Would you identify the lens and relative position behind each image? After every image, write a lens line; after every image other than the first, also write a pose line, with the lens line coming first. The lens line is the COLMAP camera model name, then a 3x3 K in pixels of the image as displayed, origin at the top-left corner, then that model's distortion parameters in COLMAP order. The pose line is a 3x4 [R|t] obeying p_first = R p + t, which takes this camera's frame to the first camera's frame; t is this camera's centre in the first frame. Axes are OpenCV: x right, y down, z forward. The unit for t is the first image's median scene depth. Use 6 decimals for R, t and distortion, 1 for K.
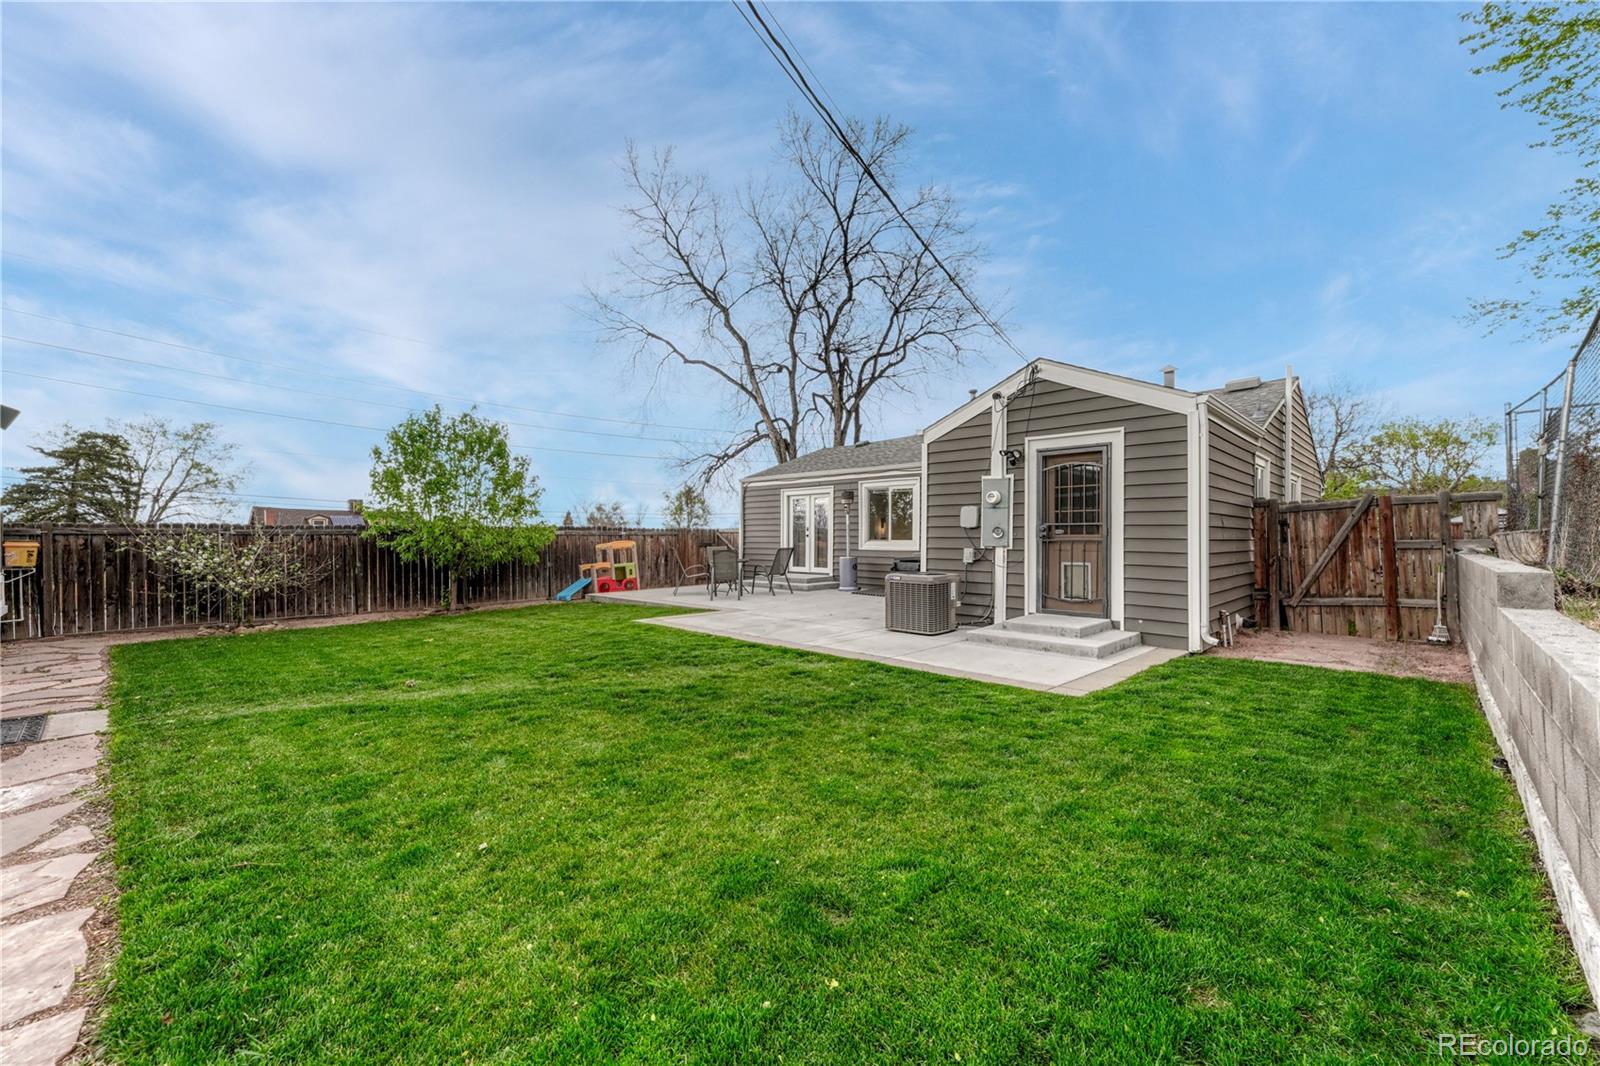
lens RADIAL K [[626.7, 0, 801.2], [0, 626.7, 547.9], [0, 0, 1]] dist [0.016626, -0.000083]
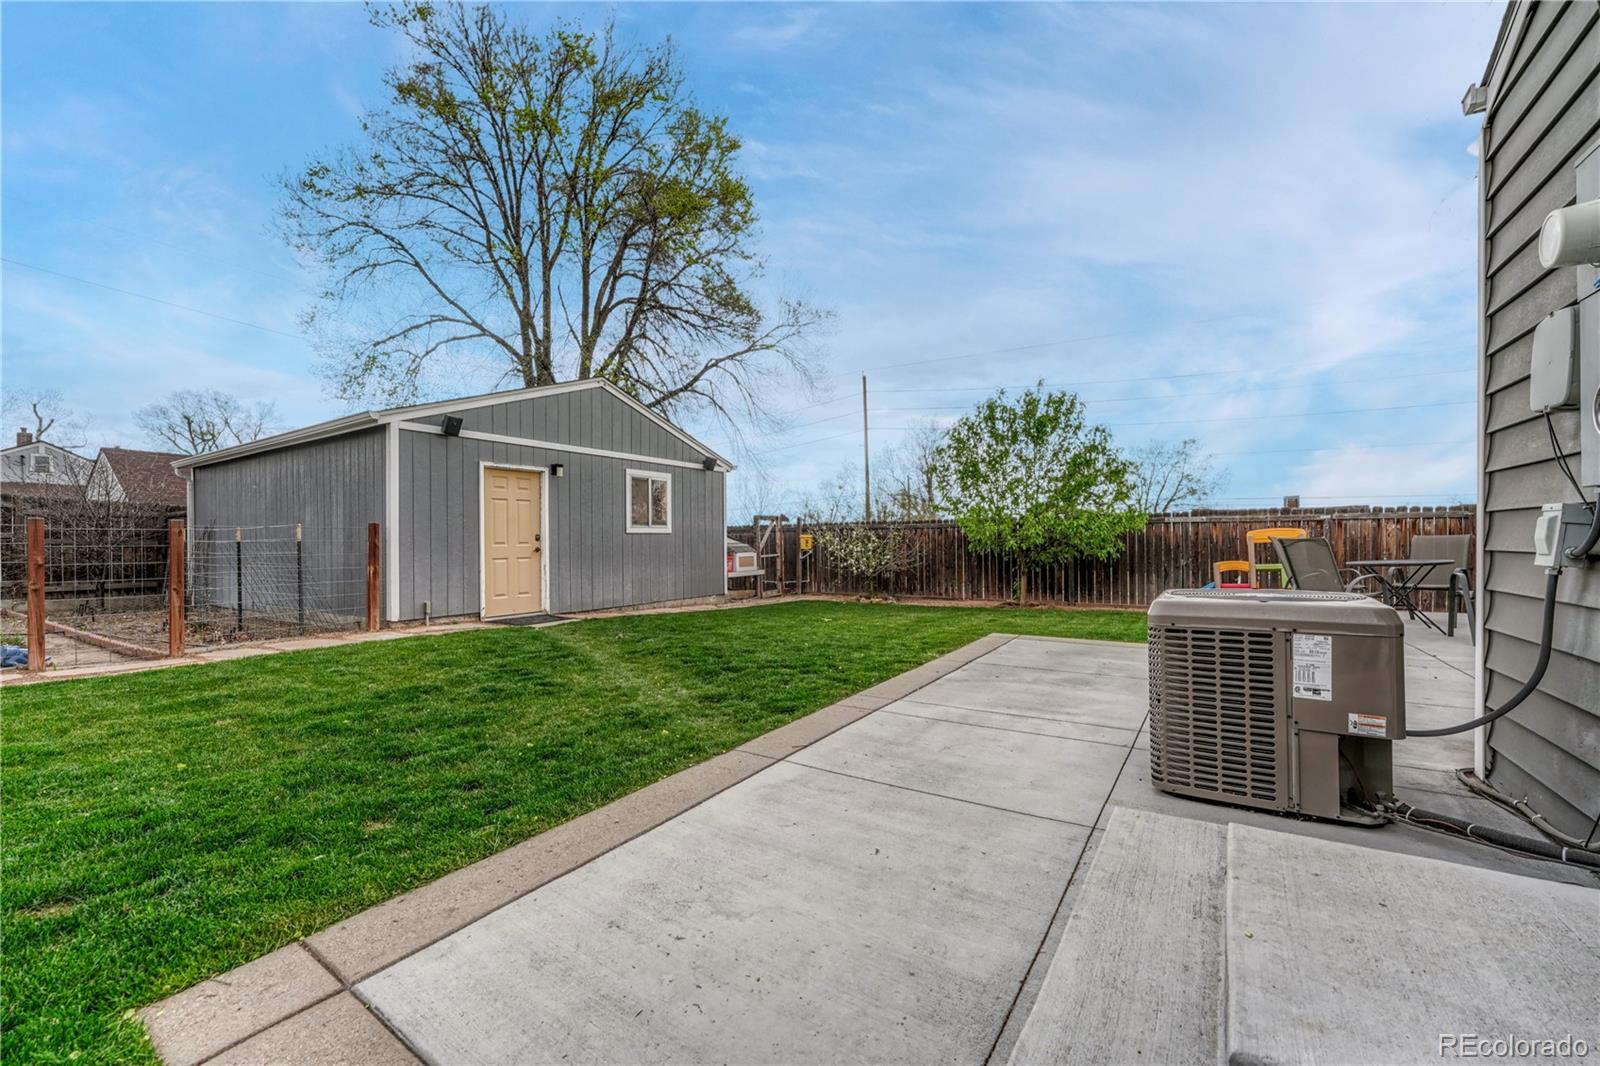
lens RADIAL K [[633.5, 0, 804.8], [0, 633.5, 562.2], [0, 0, 1]] dist [-0.002100, 0.000001]
pose [[0.205934, 0.028208, -0.978159, 0.422679], [-0.009670, 0.999594, 0.026790, 0.017898], [0.978518, 0.003942, 0.206123, 0.691395]]
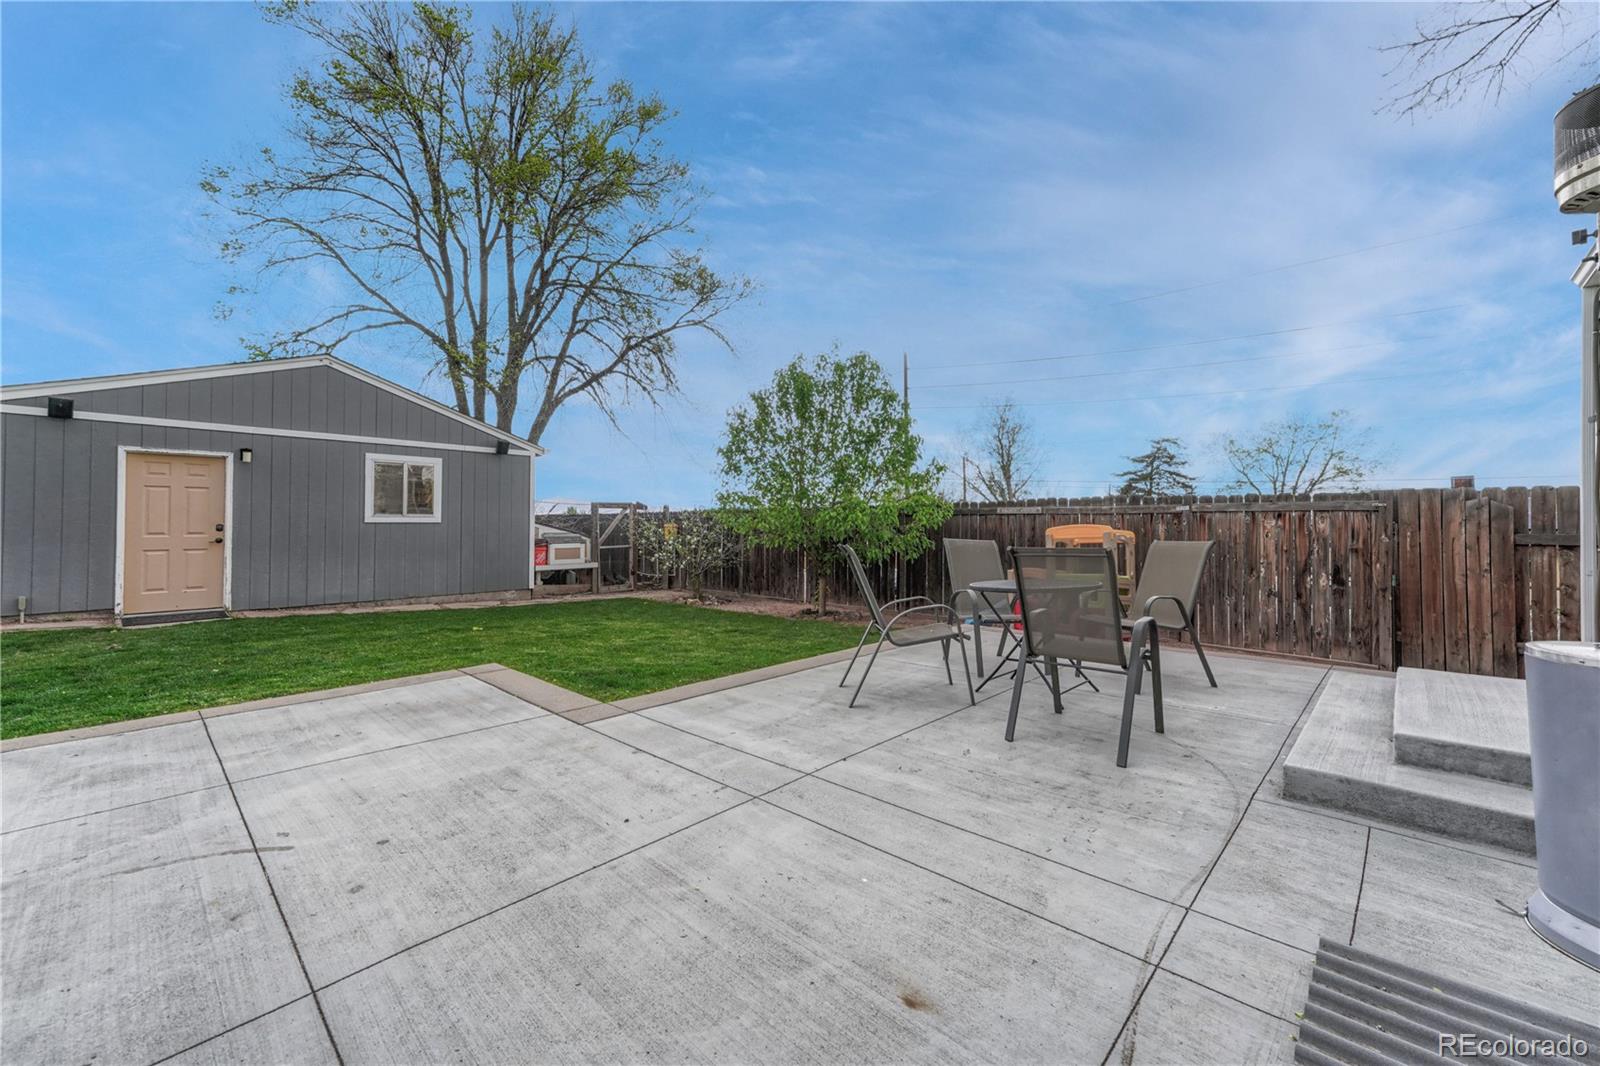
lens RADIAL K [[635.2, 0, 800.0], [0, 635.2, 533.0], [0, 0, 1]] dist [0.022359, -0.000044]
pose [[0.018469, 0.008480, -0.999793, 0.315089], [-0.019580, 0.999775, 0.008118, -0.008054], [0.999638, 0.019426, 0.018631, 1.356983]]
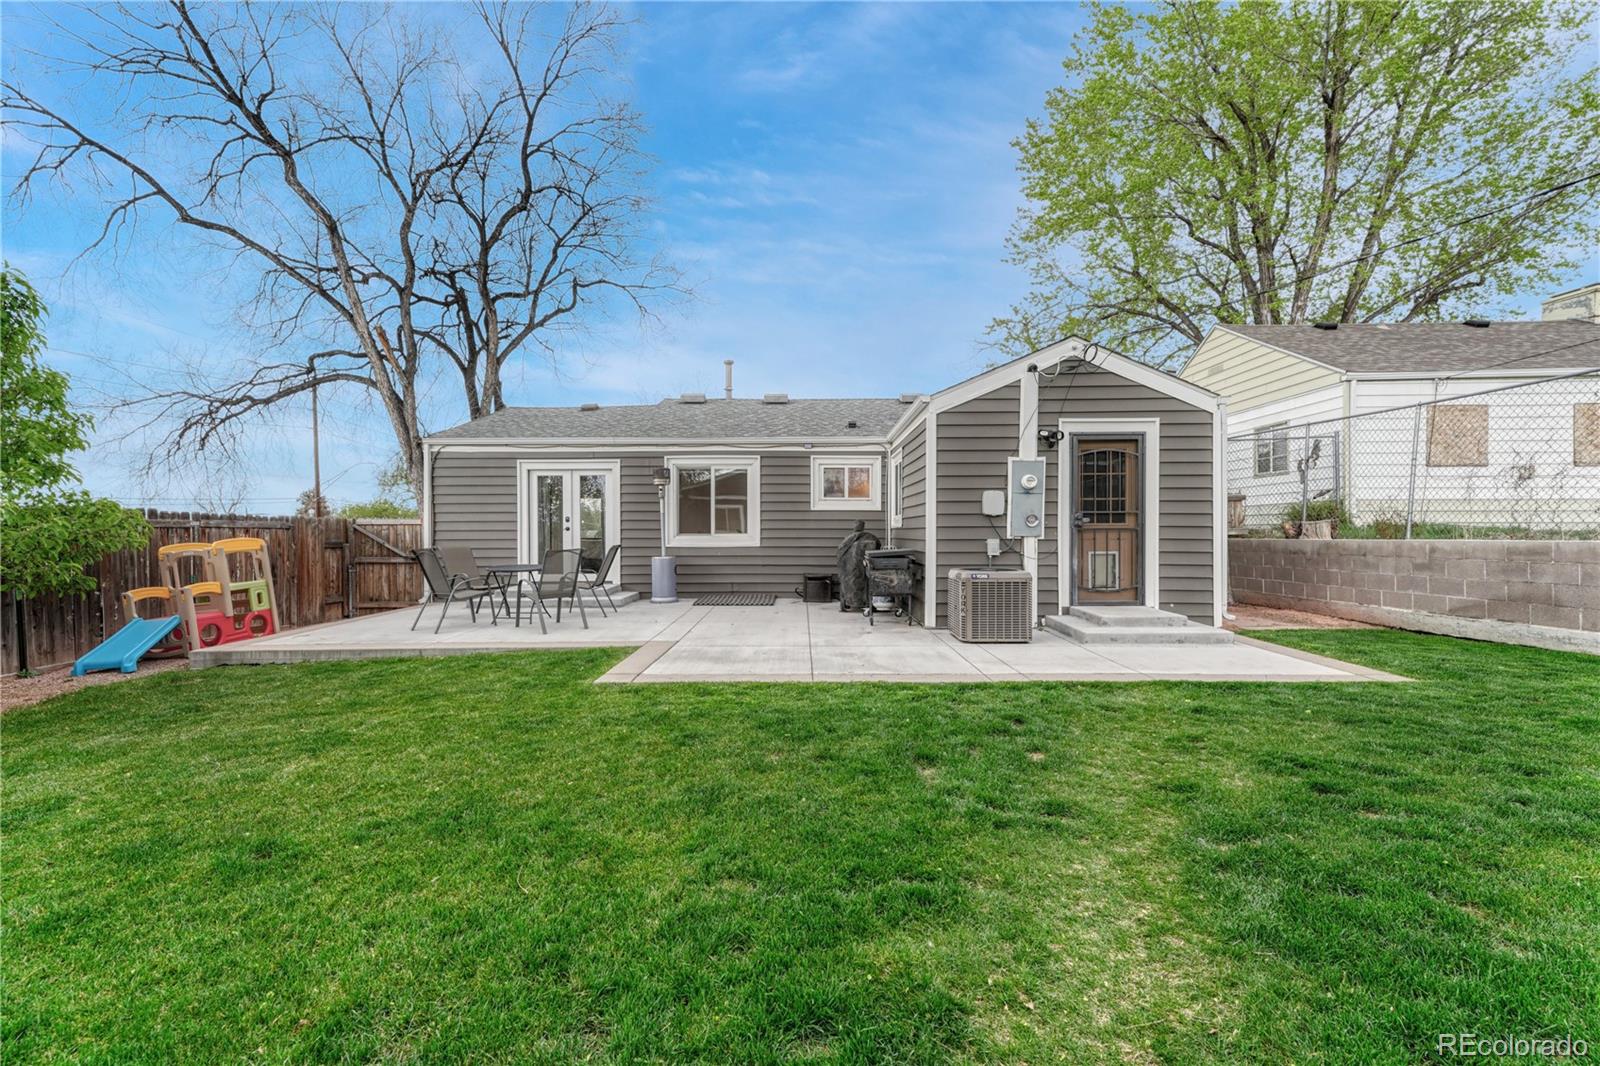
lens RADIAL K [[654.1, 0, 790.9], [0, 654.1, 554.3], [0, 0, 1]] dist [0.023030, -0.000052]
pose [[0.726004, -0.024224, 0.687264, -0.571195], [0.017414, 0.999707, 0.016841, 0.001774], [-0.687470, -0.000258, 0.726213, 0.538615]]
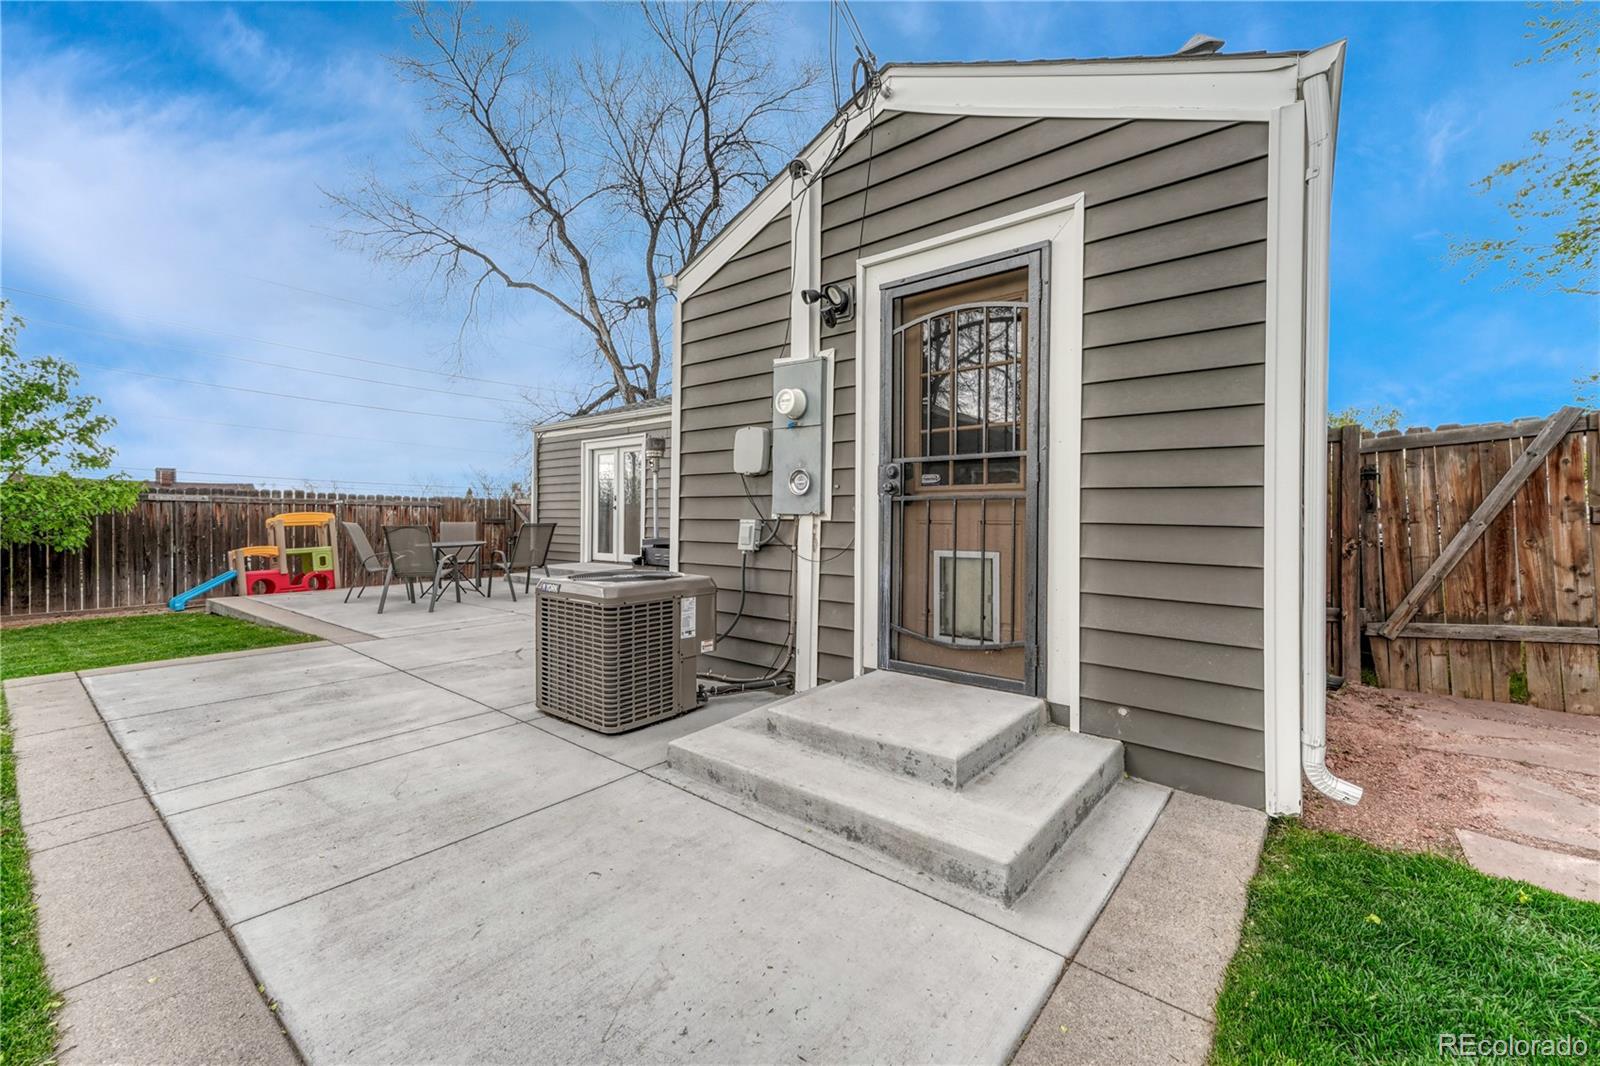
lens RADIAL K [[623.4, 0, 800.0], [0, 623.4, 533.0], [0, 0, 1]] dist [0.017213, 0.000249]
pose [[0.995349, 0.004744, 0.096217, 0.263268], [-0.005050, 0.999983, 0.002941, 0.009399], [-0.096201, -0.003413, 0.995356, 0.547707]]
